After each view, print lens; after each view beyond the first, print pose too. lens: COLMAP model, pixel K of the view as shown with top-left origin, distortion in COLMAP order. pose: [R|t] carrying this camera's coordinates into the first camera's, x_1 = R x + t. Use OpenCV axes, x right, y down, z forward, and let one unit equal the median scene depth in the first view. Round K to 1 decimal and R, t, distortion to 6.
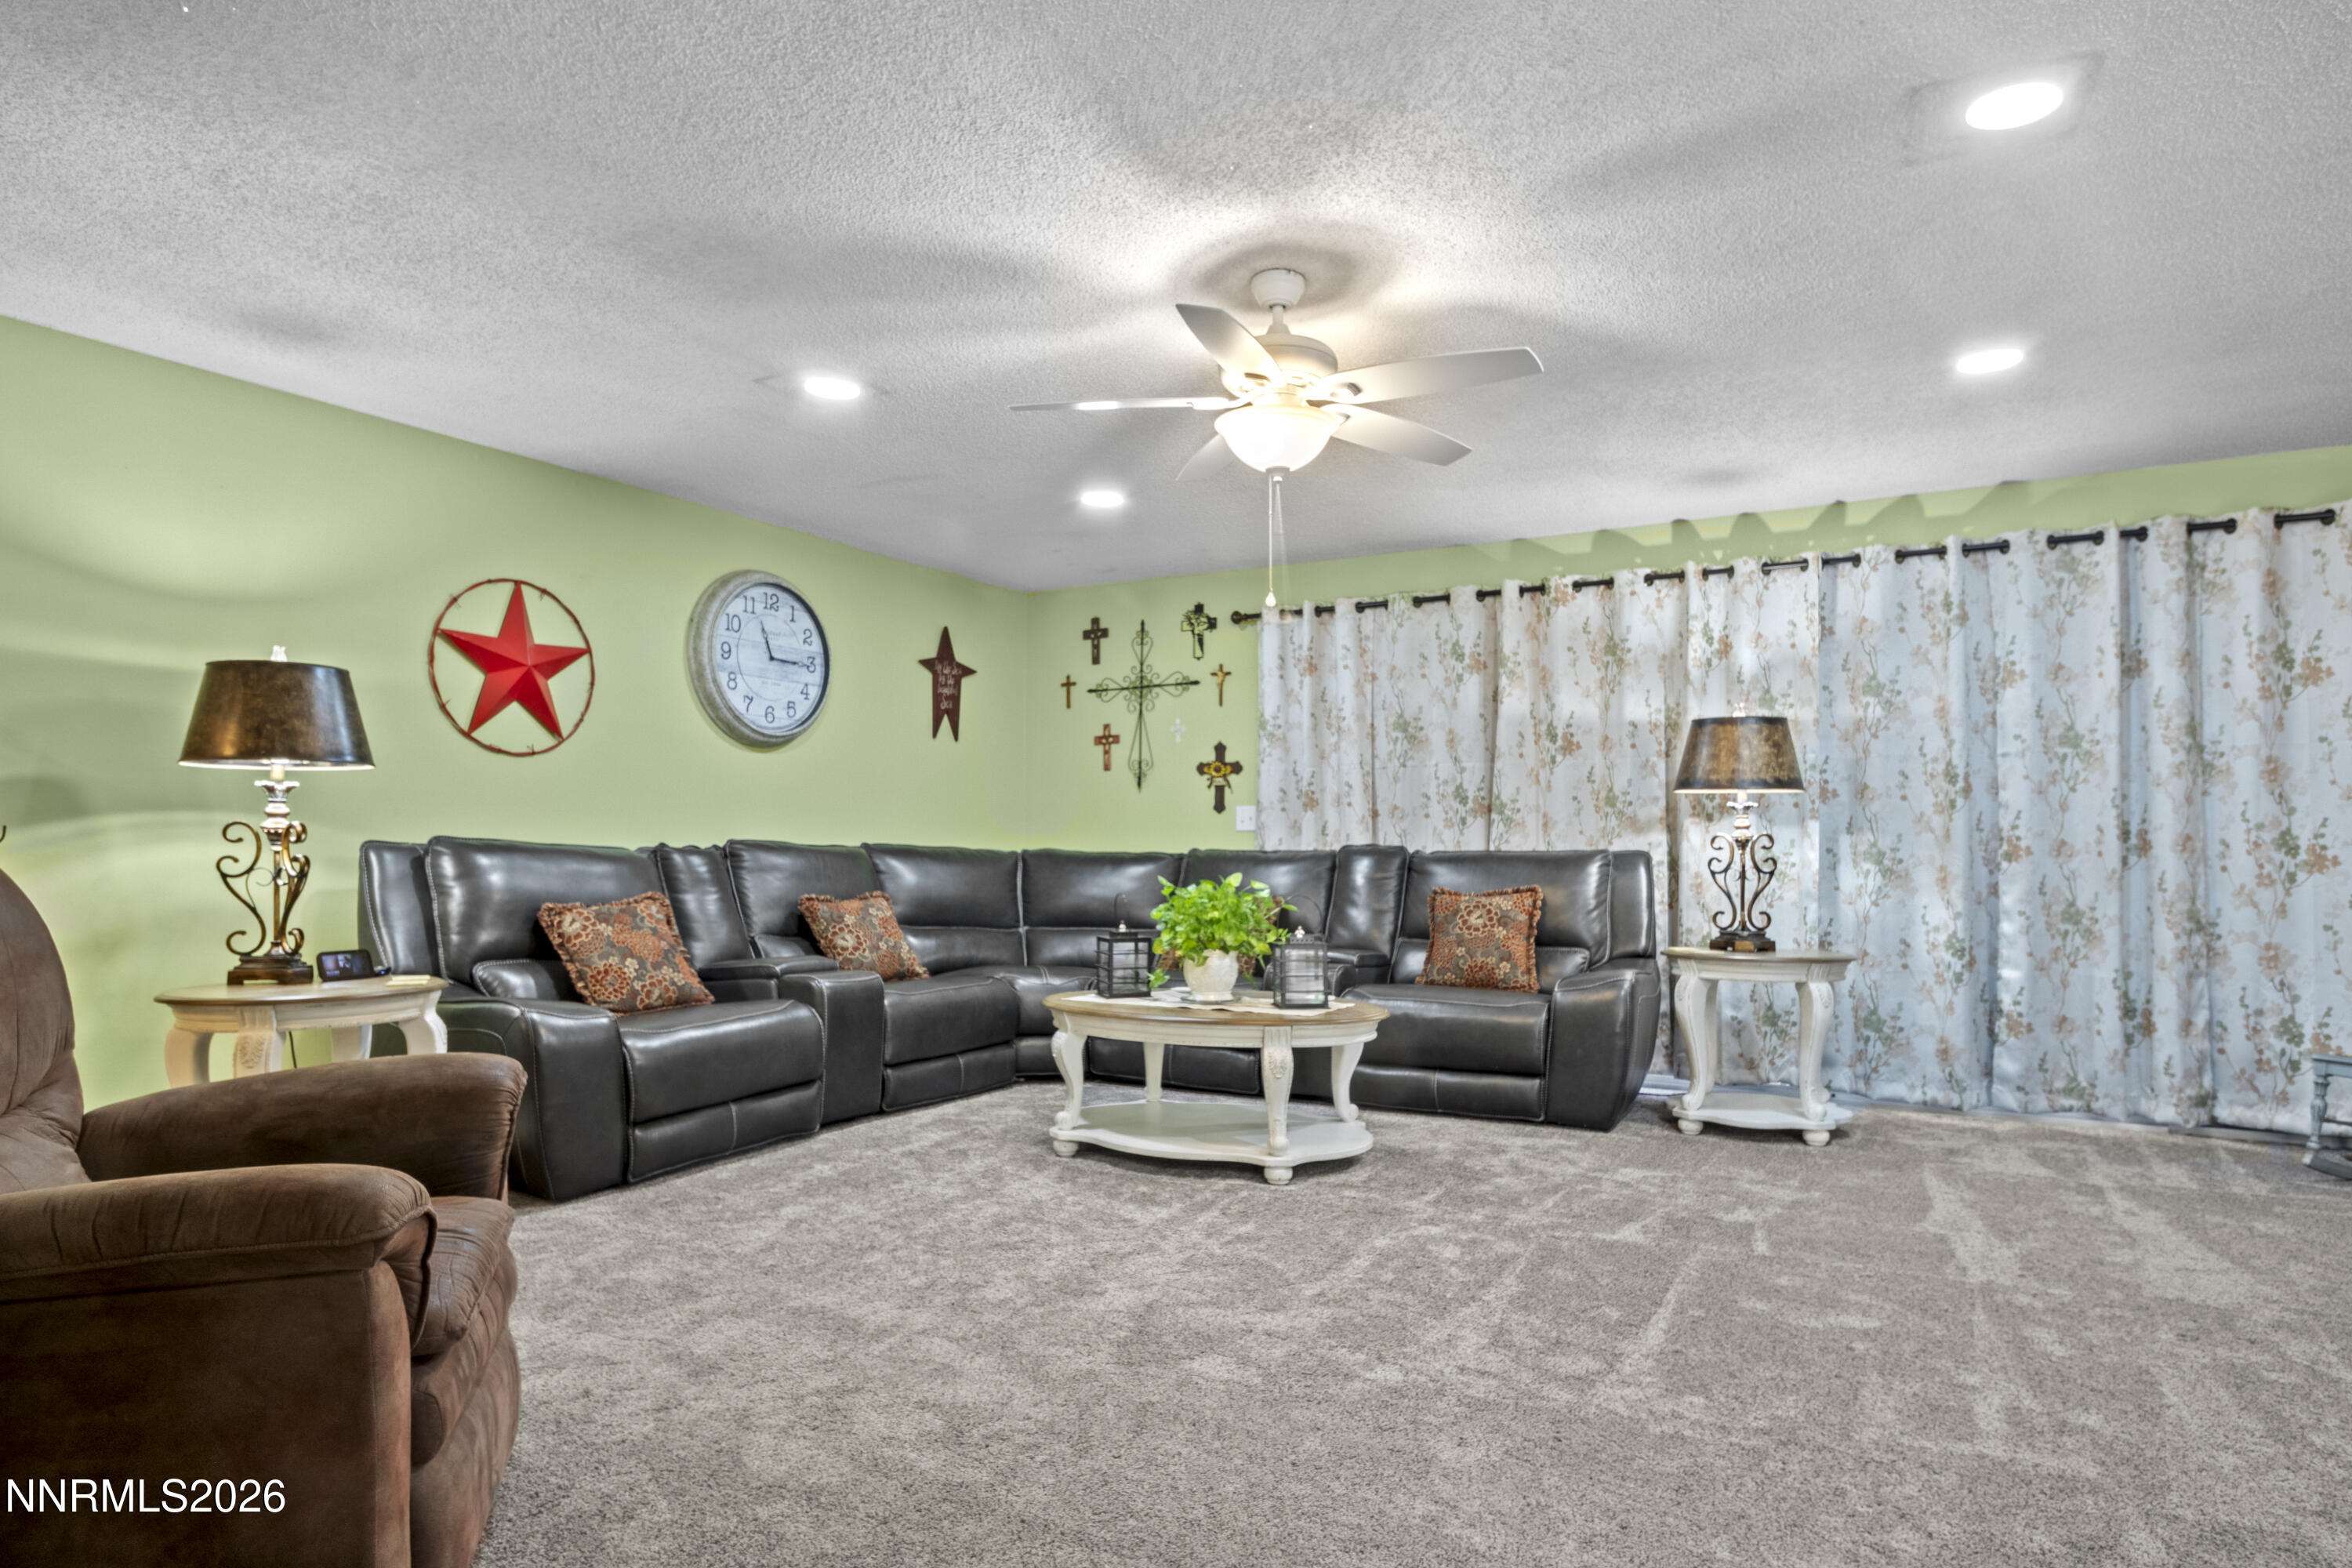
lens RADIAL K [[1335.6, 0, 1177.5], [0, 1335.6, 808.1], [0, 0, 1]] dist [0.002369, 0.000818]
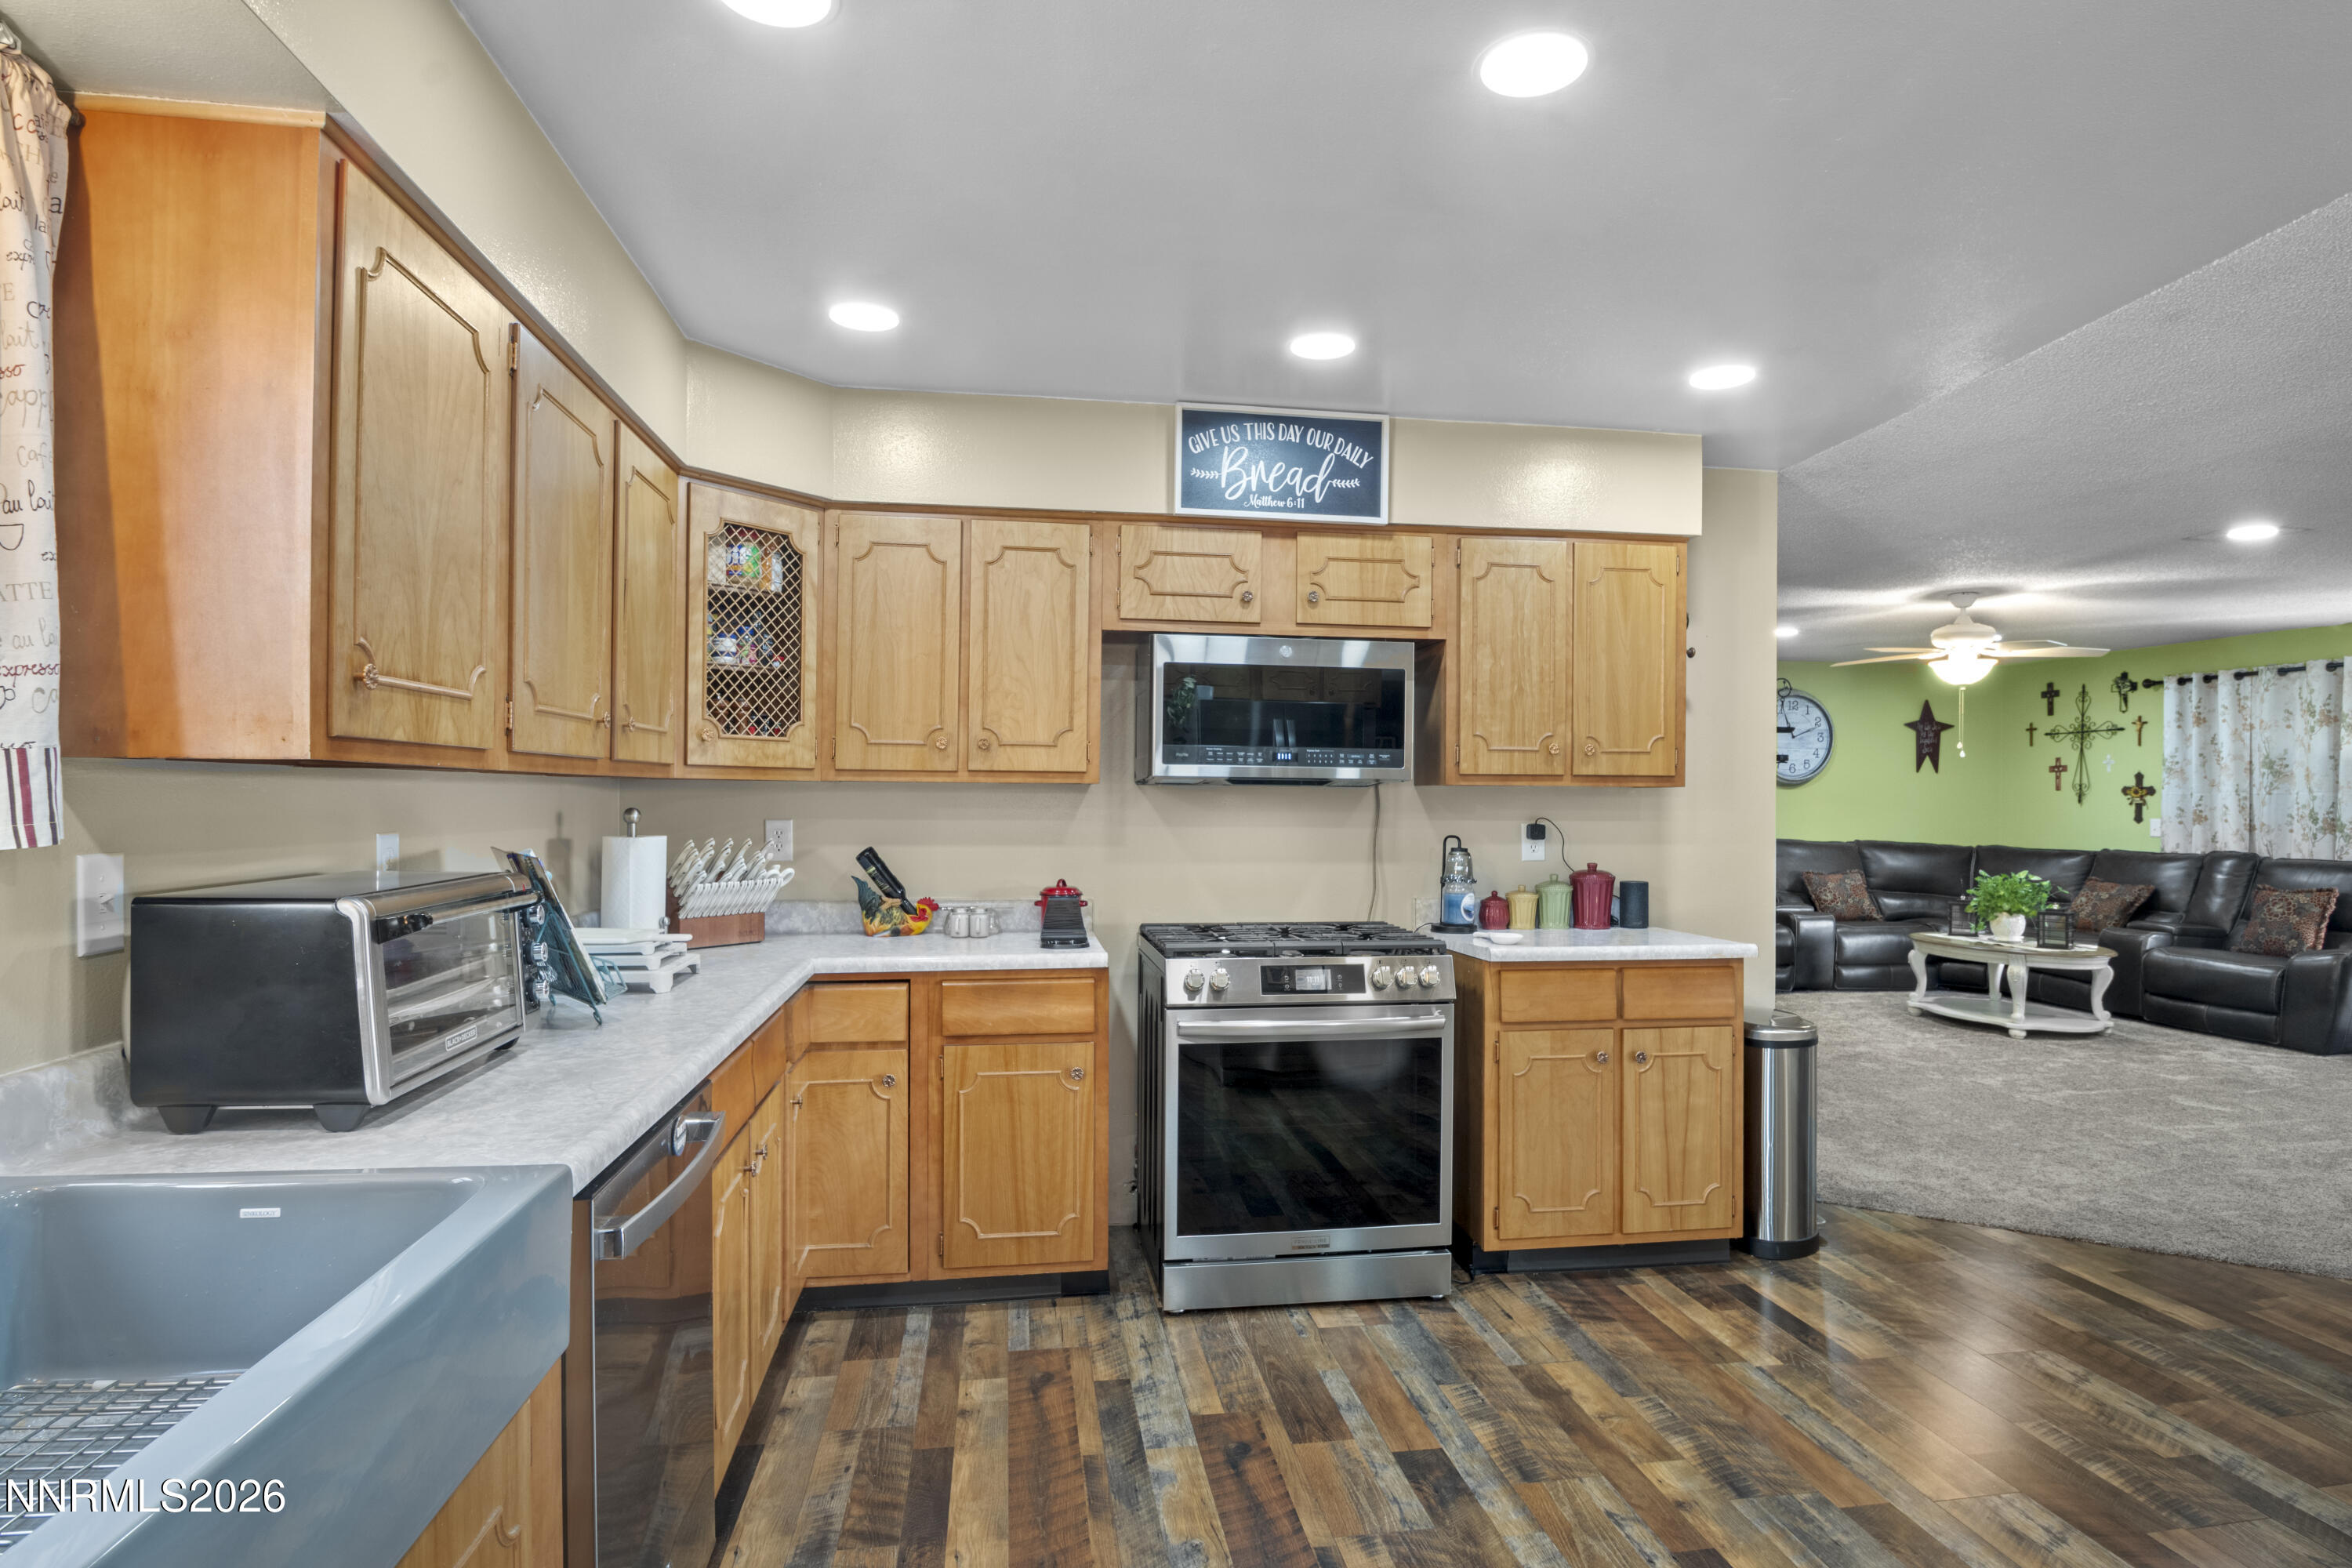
lens RADIAL K [[1212.7, 0, 1169.7], [0, 1212.7, 796.9], [0, 0, 1]] dist [-0.021240, -0.000941]
pose [[0.611045, -0.000865, -0.791595, 0.457815], [0.021393, 0.999652, 0.015421, -0.073409], [0.791307, -0.026357, 0.610851, -0.642491]]
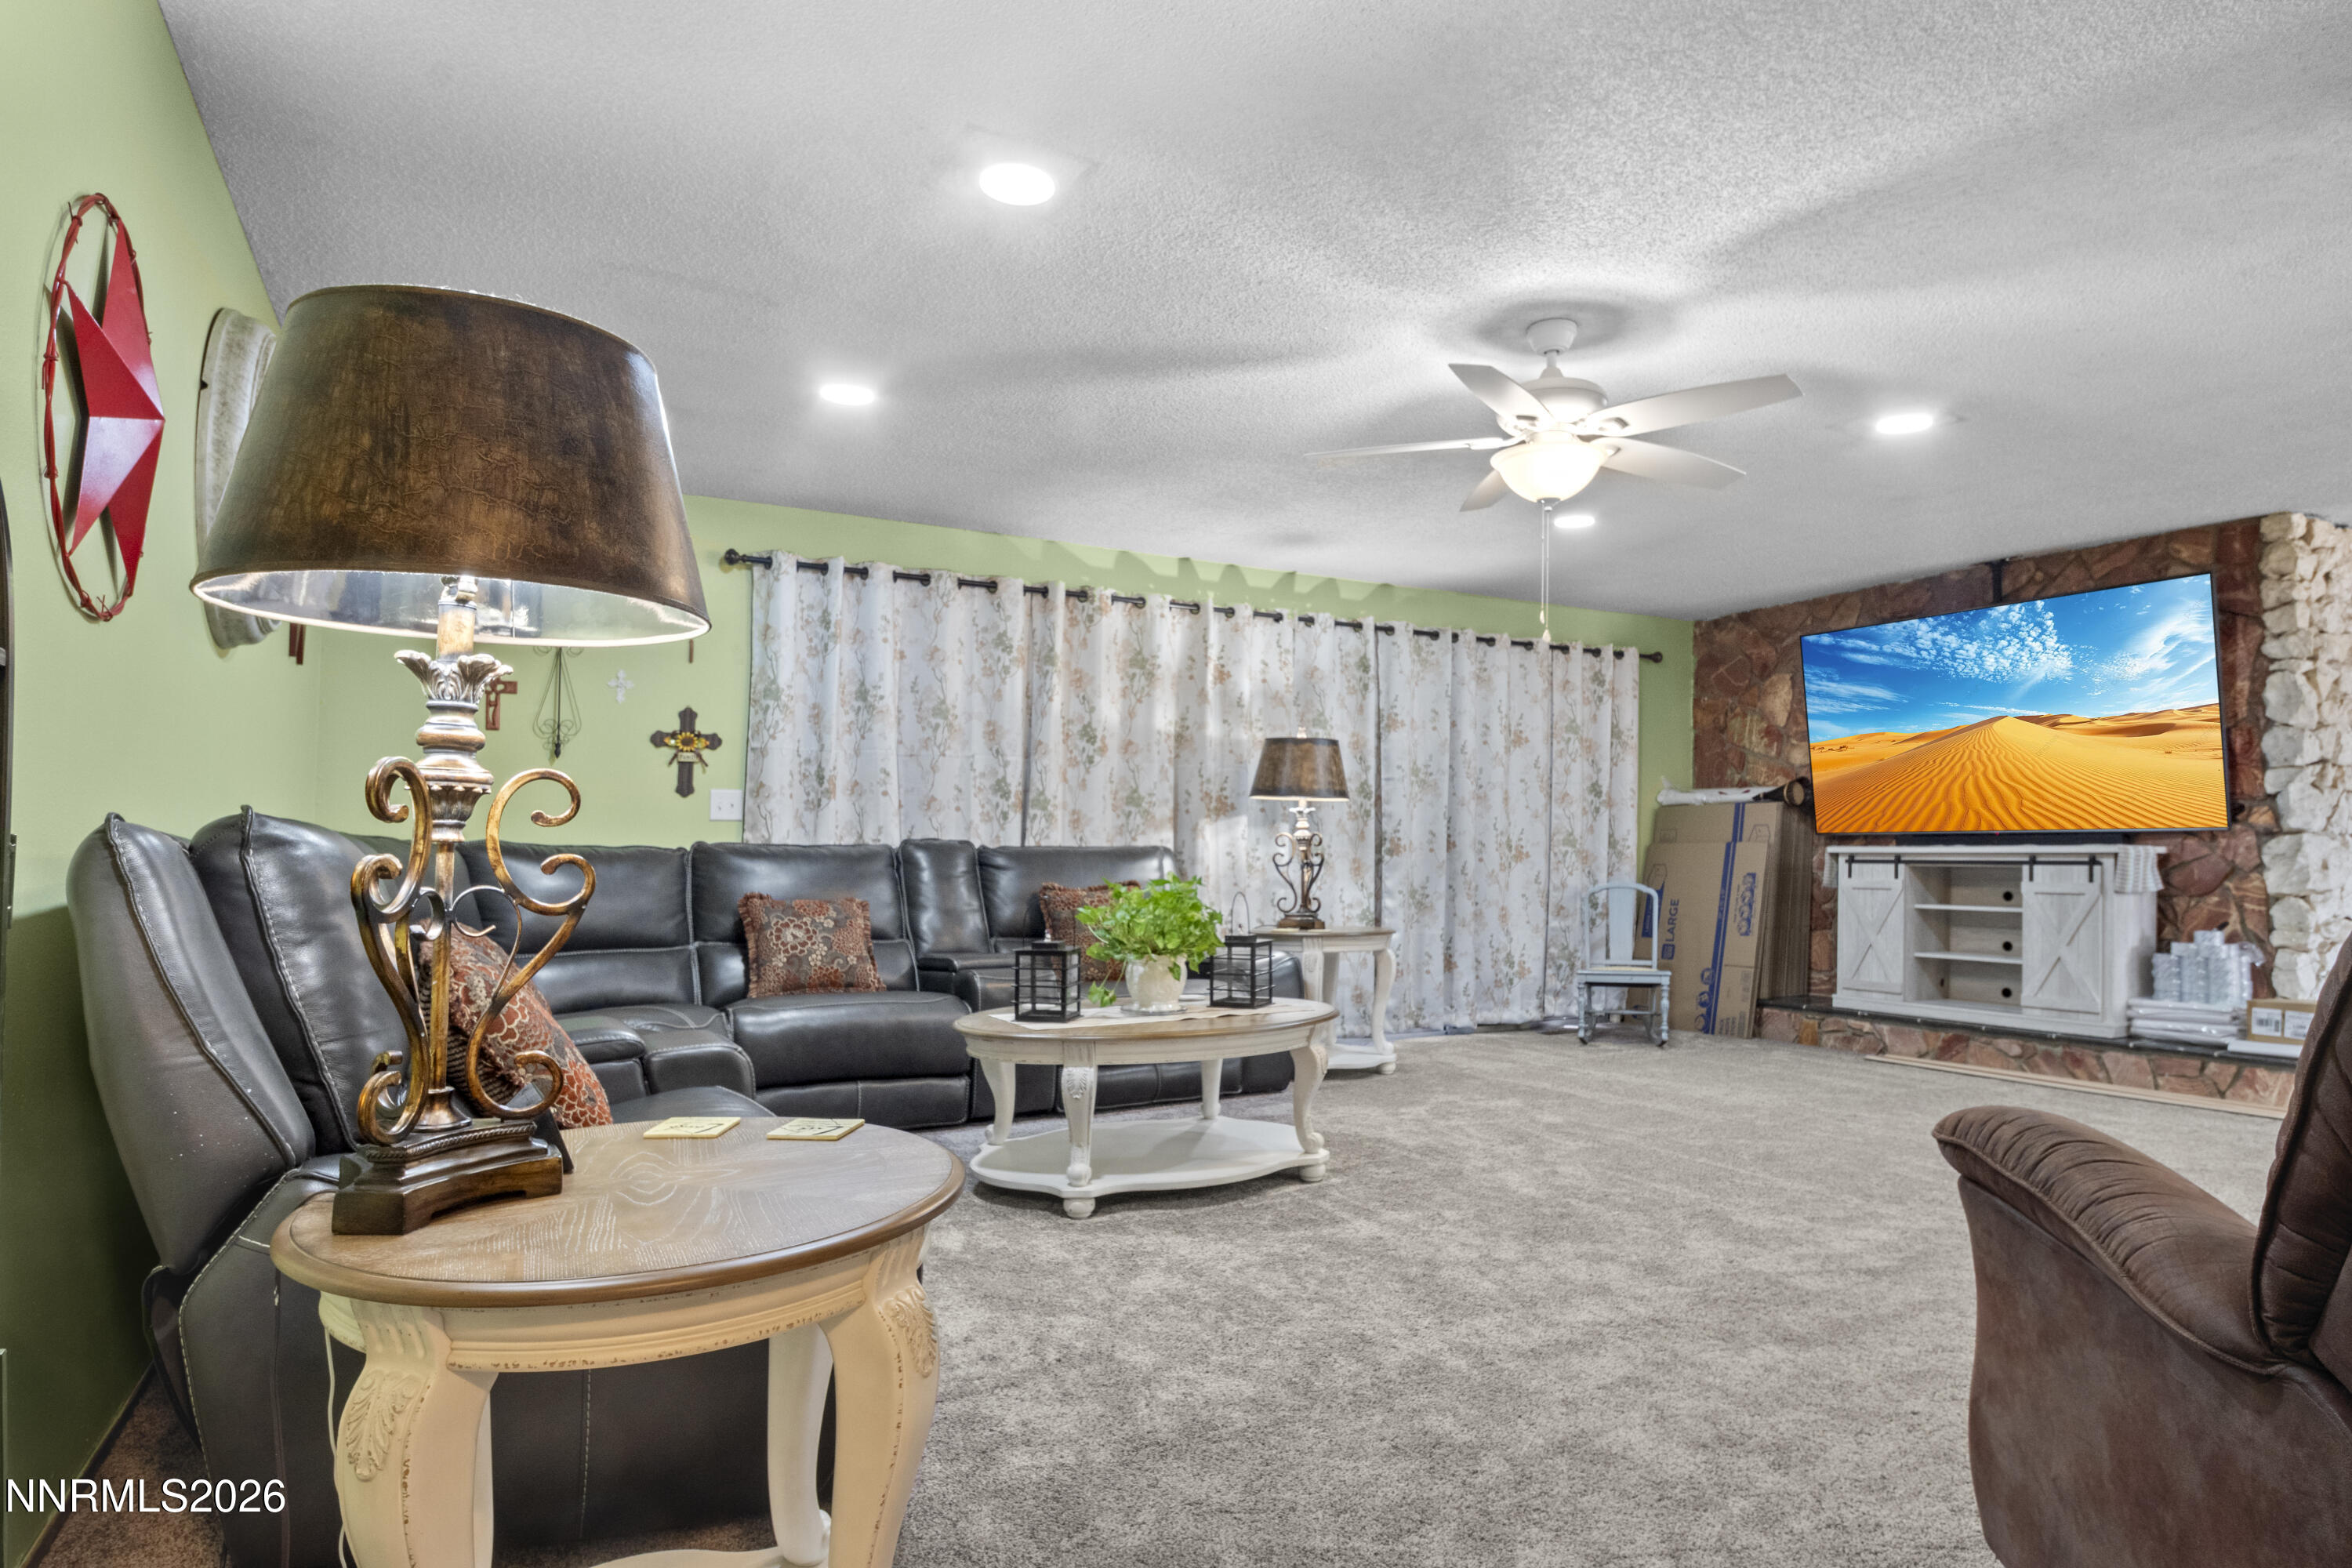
lens RADIAL K [[1335.3, 0, 1176.0], [0, 1335.3, 784.0], [0, 0, 1]] dist [0.000739, 0.000314]
pose [[0.508217, 0.043222, 0.860144, -0.571521], [-0.031649, 0.999003, -0.031500, 0.013522], [-0.860647, -0.011214, 0.509078, 0.396537]]
